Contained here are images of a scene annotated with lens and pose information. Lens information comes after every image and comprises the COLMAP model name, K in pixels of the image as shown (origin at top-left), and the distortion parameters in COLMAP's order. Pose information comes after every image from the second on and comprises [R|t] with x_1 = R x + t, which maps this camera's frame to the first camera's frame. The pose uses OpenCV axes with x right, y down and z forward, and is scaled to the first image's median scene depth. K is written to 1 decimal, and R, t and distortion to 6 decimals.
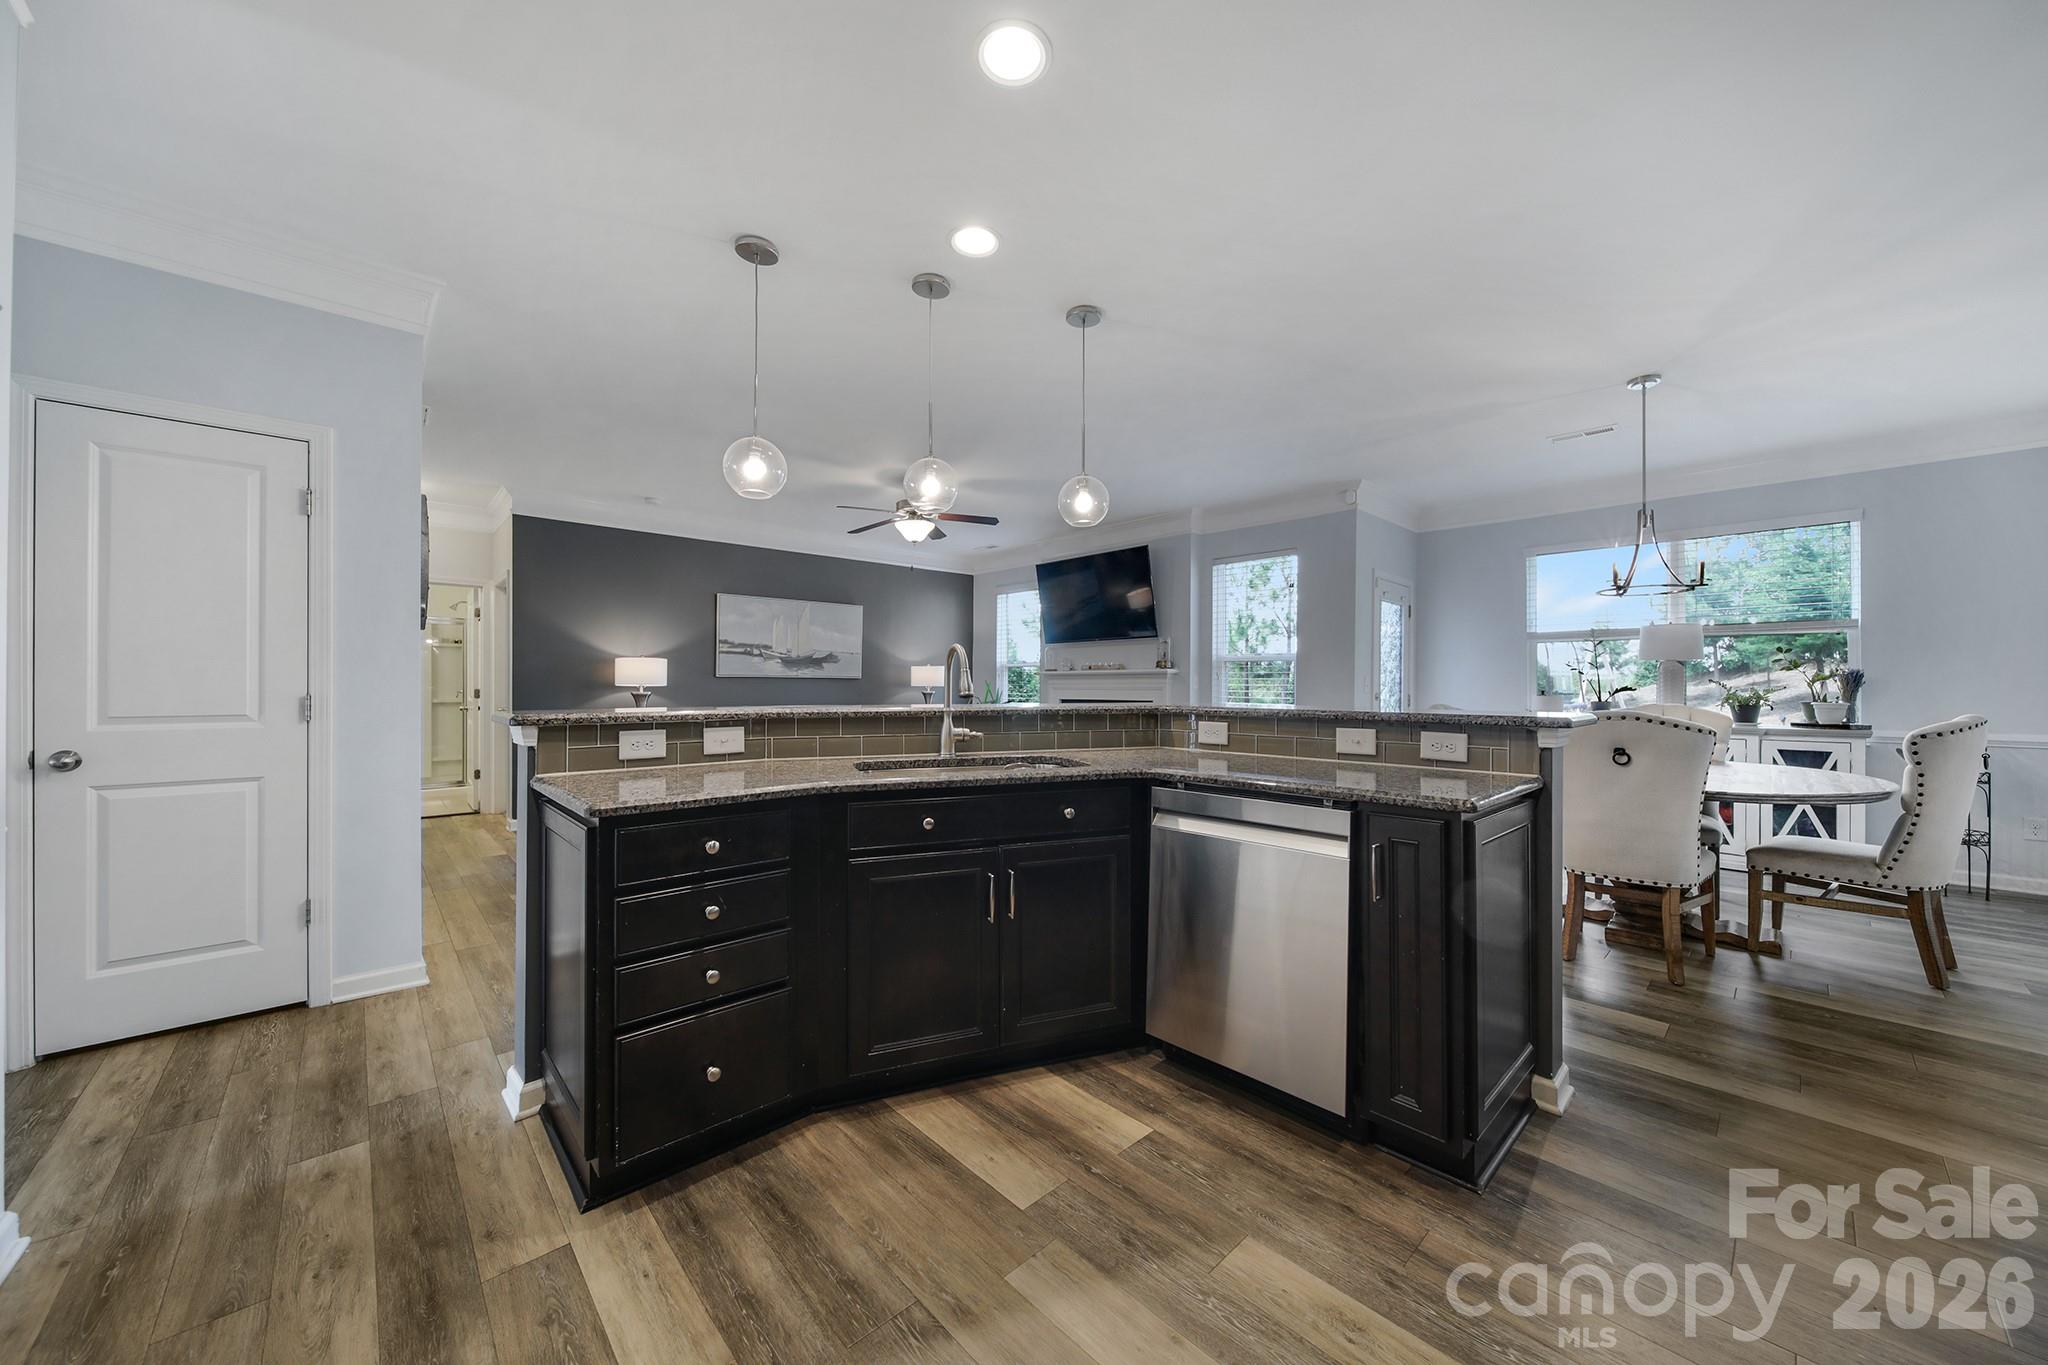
lens RADIAL K [[731.6, 0, 1032.1], [0, 731.6, 682.7], [0, 0, 1]] dist [-0.000657, -0.000059]
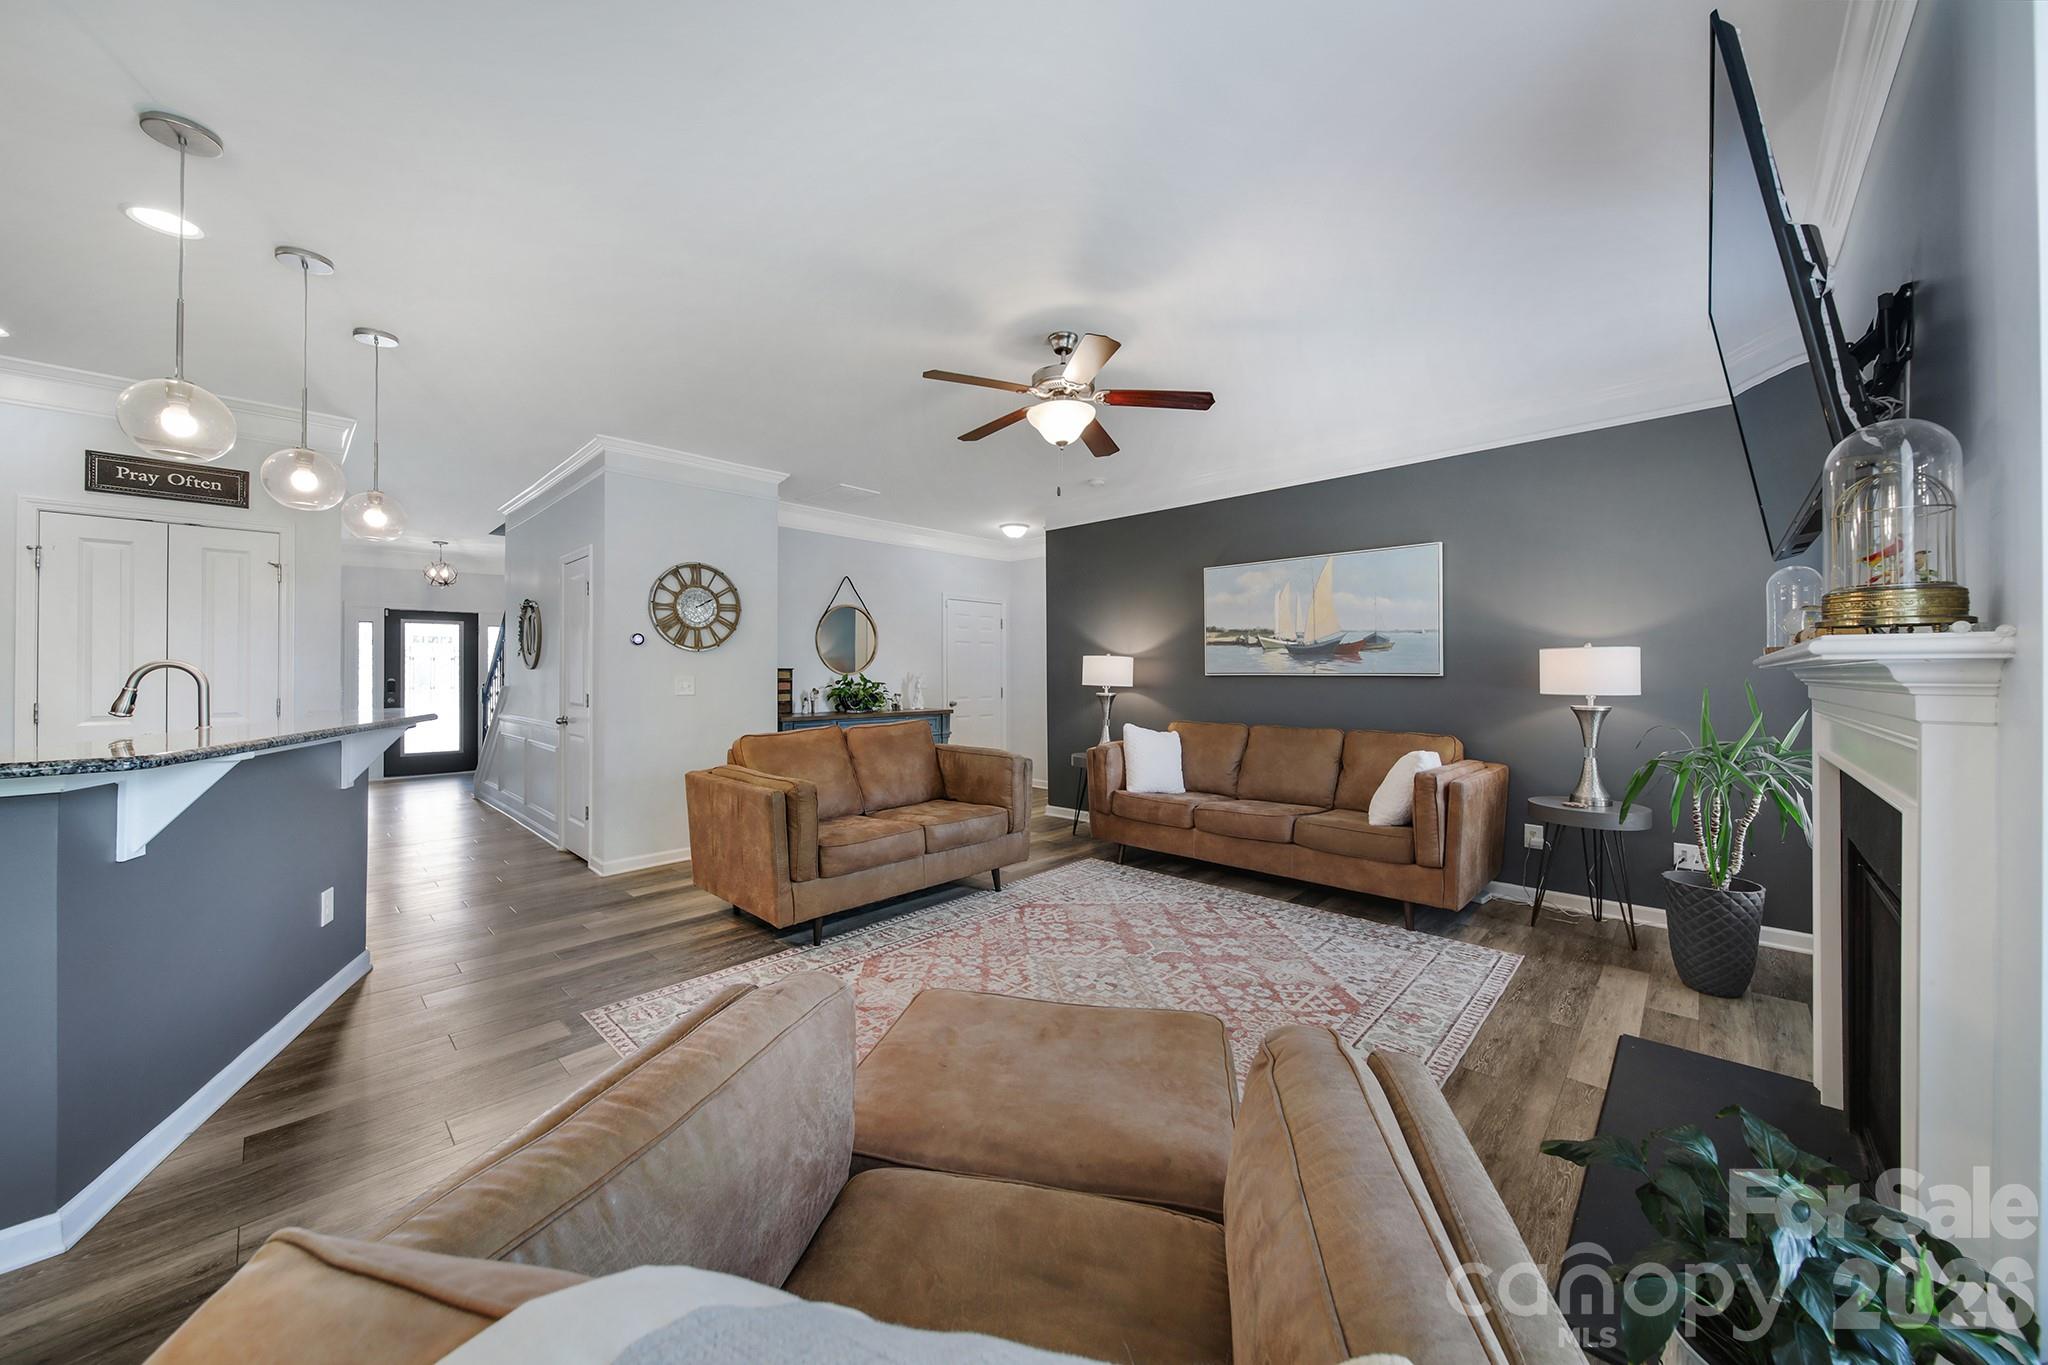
lens RADIAL K [[720.0, 0, 1030.6], [0, 720.0, 665.7], [0, 0, 1]] dist [-0.000839, -0.000273]
pose [[0.067820, -0.026459, -0.997347, 0.304296], [-0.008982, 0.999592, -0.027130, 0.003647], [0.997657, 0.010798, 0.067555, 0.732682]]
